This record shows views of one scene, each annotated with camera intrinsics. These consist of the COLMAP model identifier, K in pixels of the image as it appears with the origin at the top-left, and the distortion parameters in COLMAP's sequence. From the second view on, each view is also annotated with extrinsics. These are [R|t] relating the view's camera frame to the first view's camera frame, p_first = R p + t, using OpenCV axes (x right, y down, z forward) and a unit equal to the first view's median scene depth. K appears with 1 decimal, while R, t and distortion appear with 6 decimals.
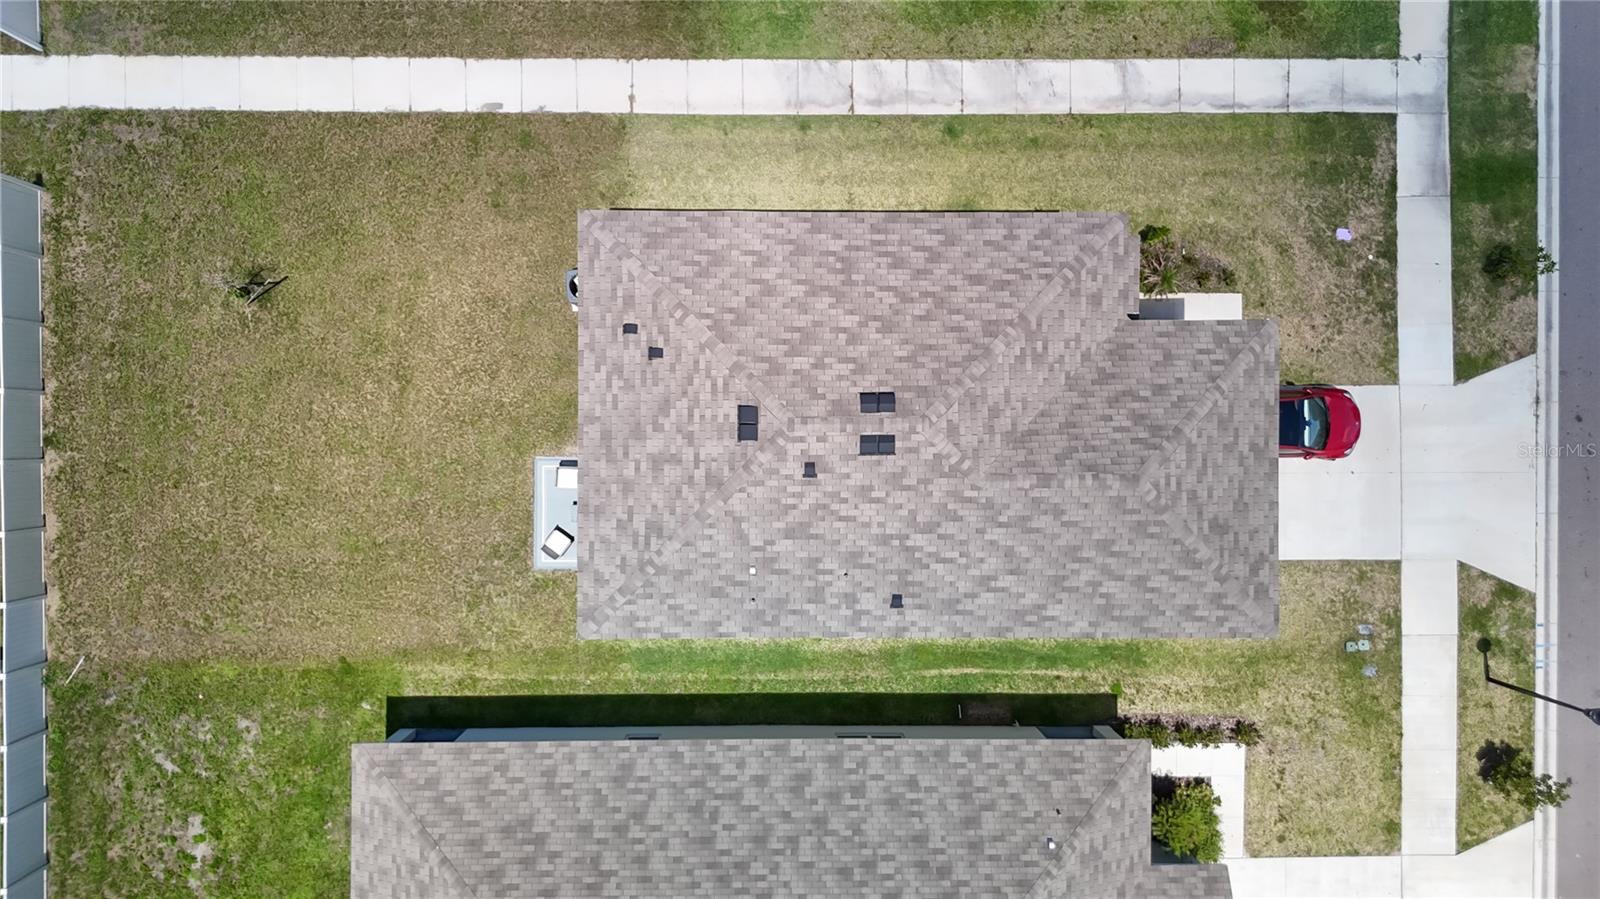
lens RADIAL K [[1126.0, 0, 806.5], [0, 1126.0, 450.5], [0, 0, 1]] dist [0.014719, 0.000874]
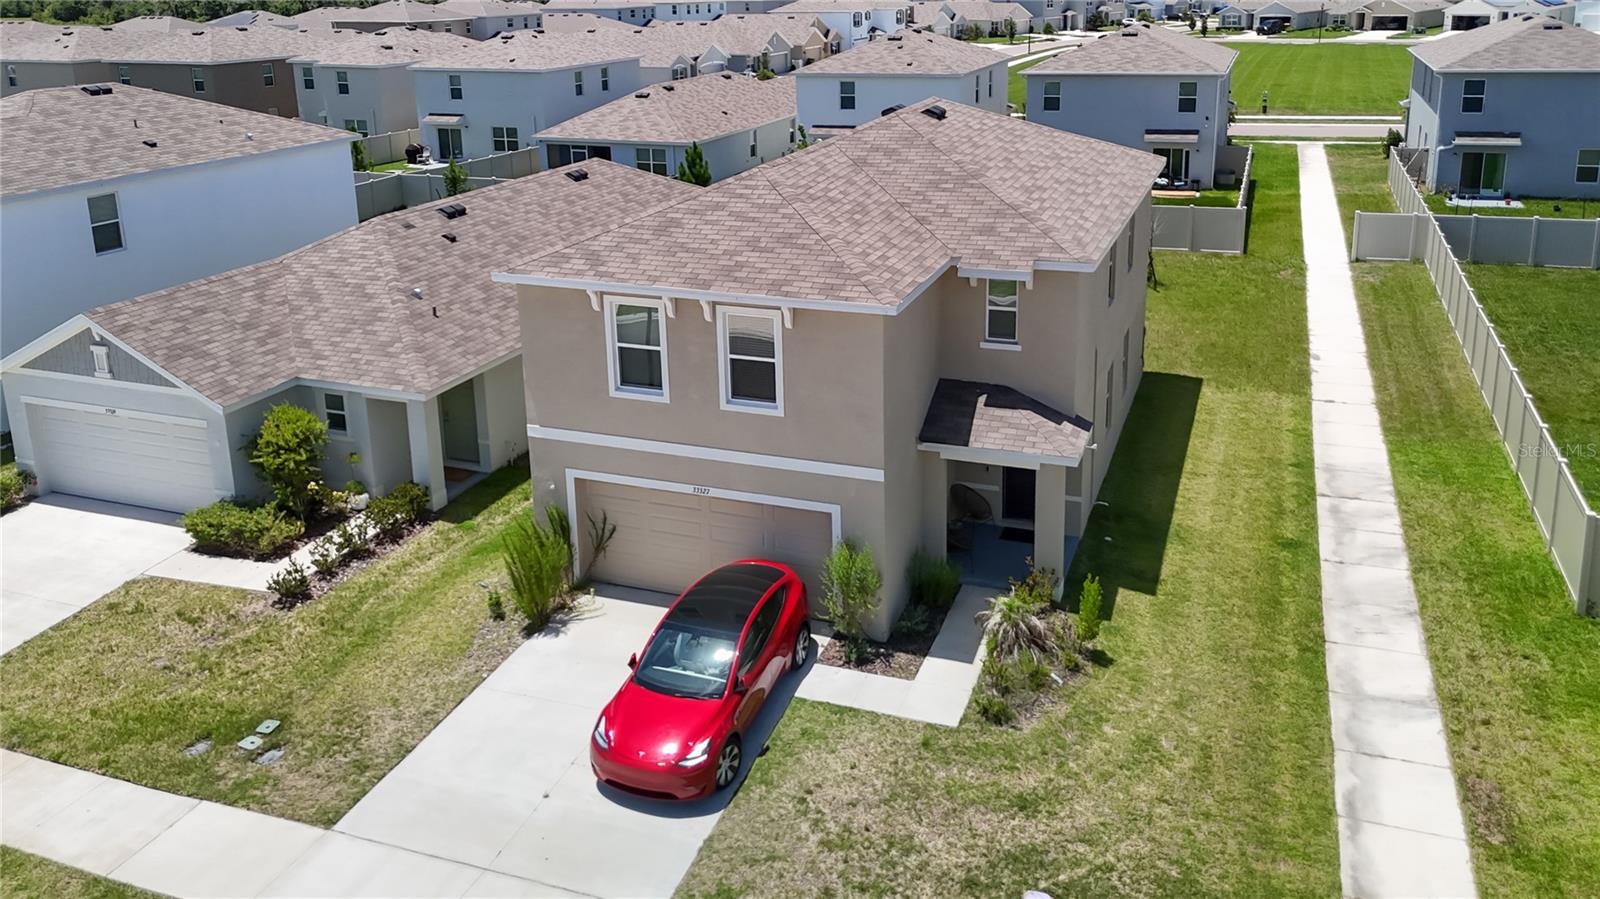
lens RADIAL K [[1213.2, 0, 788.2], [0, 1213.2, 366.5], [0, 0, 1]] dist [0.068428, -0.061667]
pose [[-0.366413, 0.278400, -0.887826, 0.869501], [-0.930430, -0.102931, 0.351719, -0.247691], [0.006533, 0.954934, 0.296747, 0.666794]]
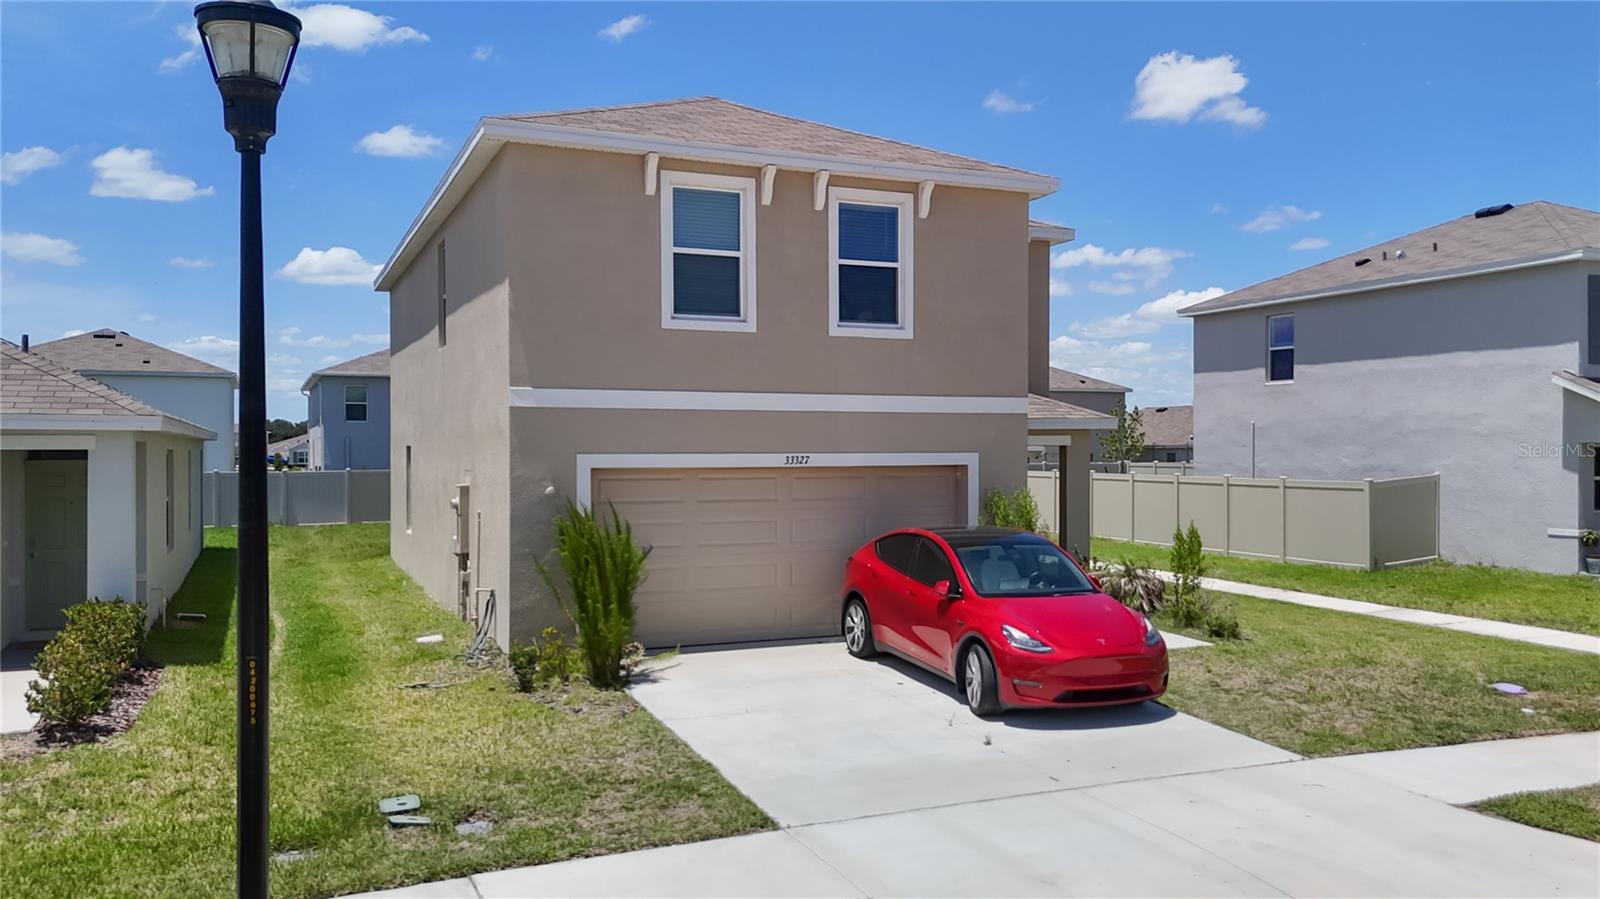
lens RADIAL K [[1360.8, 0, 903.0], [0, 1360.8, 487.9], [0, 0, 1]] dist [0.056380, -0.055164]
pose [[0.424469, 0.008947, -0.905398, 0.820638], [-0.905434, -0.000111, -0.424487, 0.203380], [-0.003899, 0.999960, 0.008054, 0.929487]]
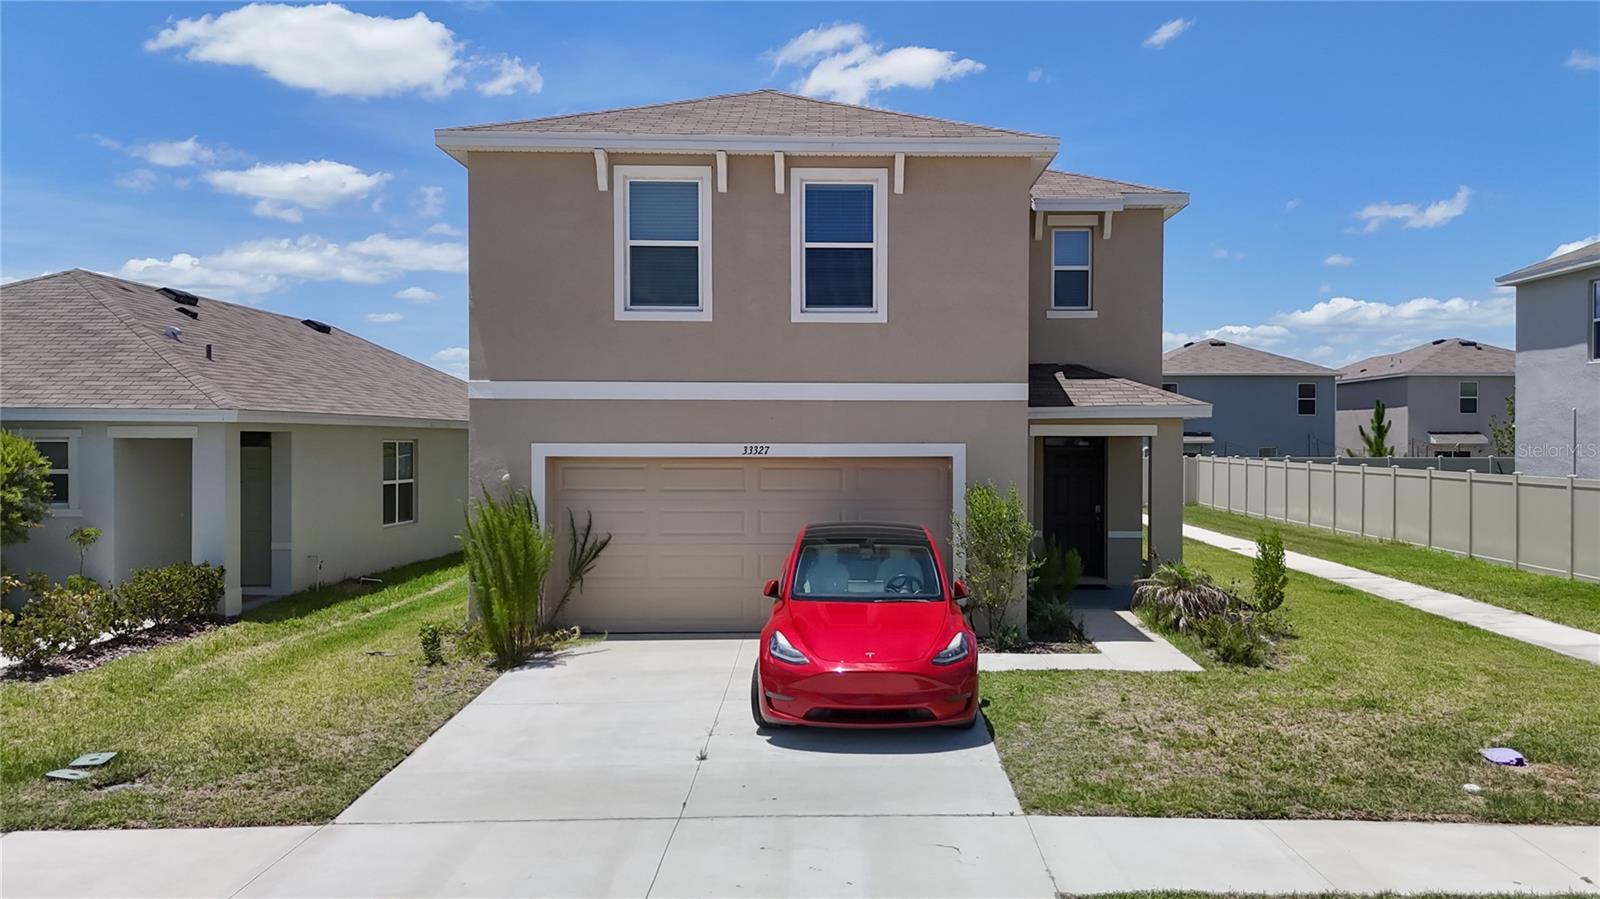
lens RADIAL K [[1312.9, 0, 866.2], [0, 1312.9, 476.1], [0, 0, 1]] dist [0.035858, -0.028709]
pose [[0.015925, 0.010591, -0.999817, 0.824659], [-0.999771, -0.014106, -0.016073, -0.016175], [-0.014274, 0.999844, 0.010364, 0.927199]]
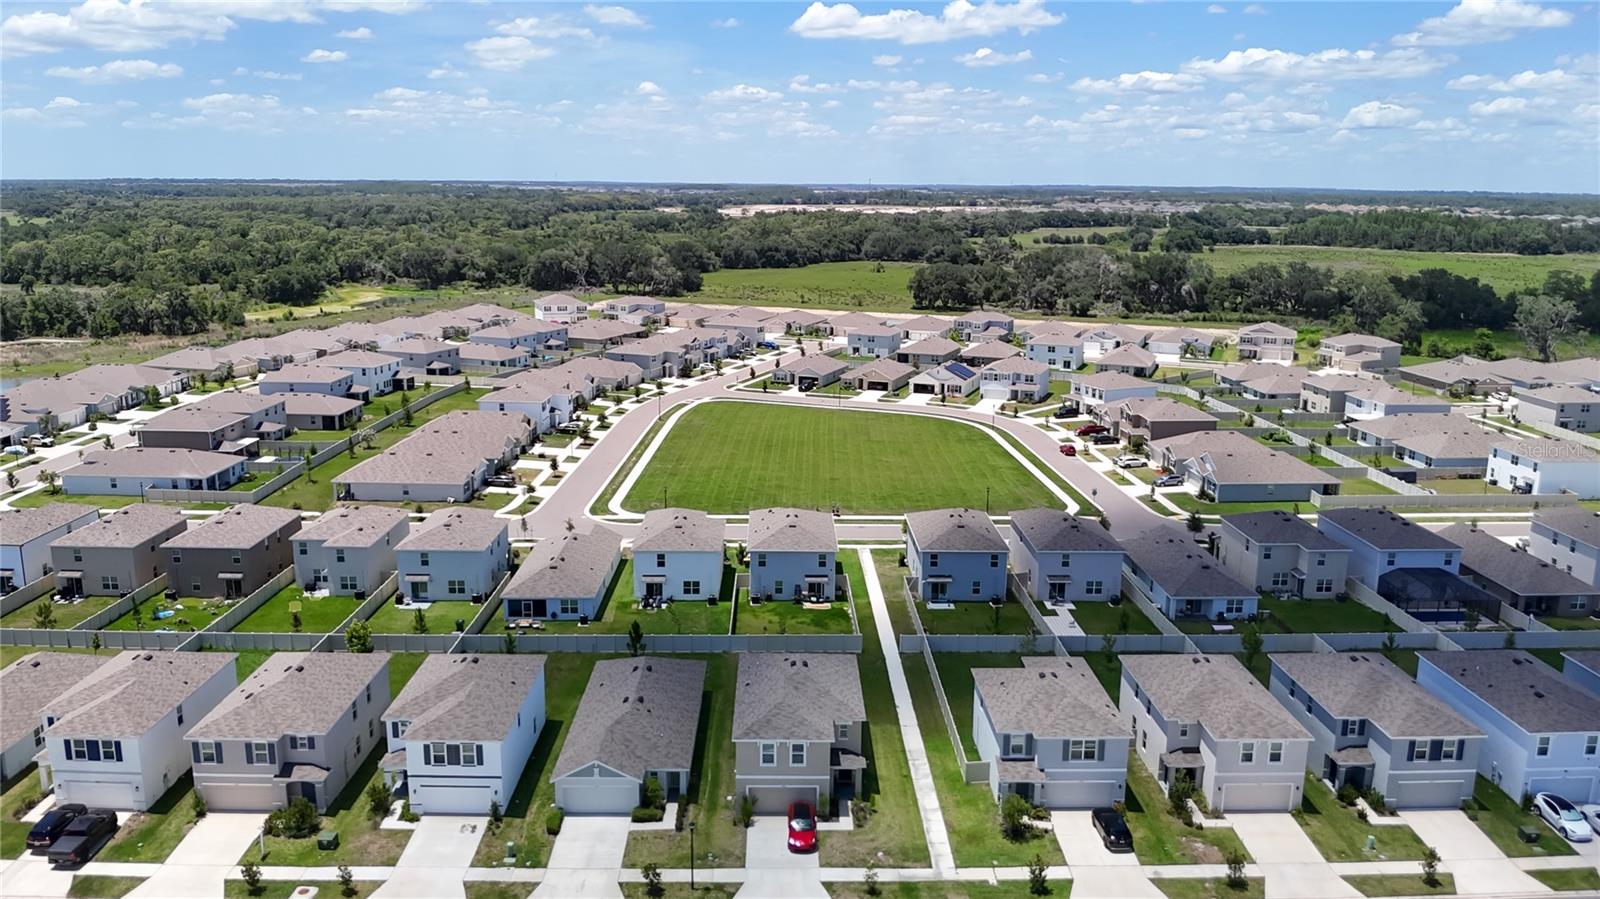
lens RADIAL K [[1213.2, 0, 777.1], [0, 1213.2, 465.9], [0, 0, 1]] dist [0.068428, -0.061667]
pose [[-0.001885, 0.209675, -0.977769, 2.867409], [-0.999862, -0.016545, -0.001621, 0.049022], [-0.016517, 0.977631, 0.209677, -0.360665]]
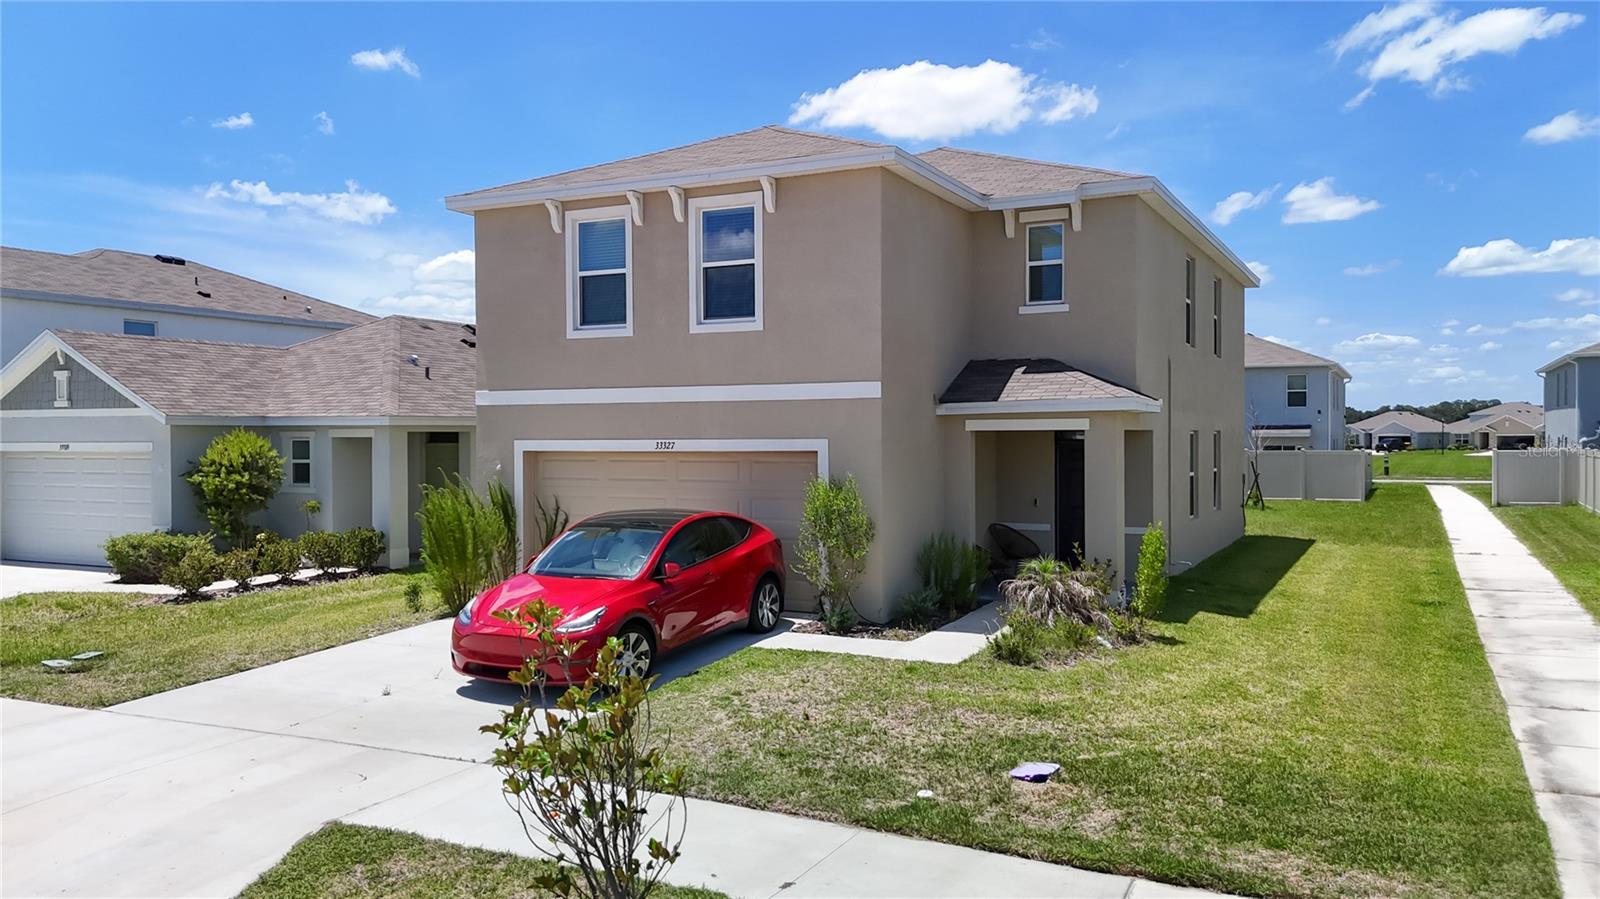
lens RADIAL K [[1213.2, 0, 787.7], [0, 1213.2, 459.8], [0, 0, 1]] dist [0.068428, -0.061667]
pose [[-0.464907, 0.002062, -0.885357, 0.773796], [-0.885233, -0.017975, 0.464800, -0.277078], [-0.014956, 0.999836, 0.010182, 0.923263]]
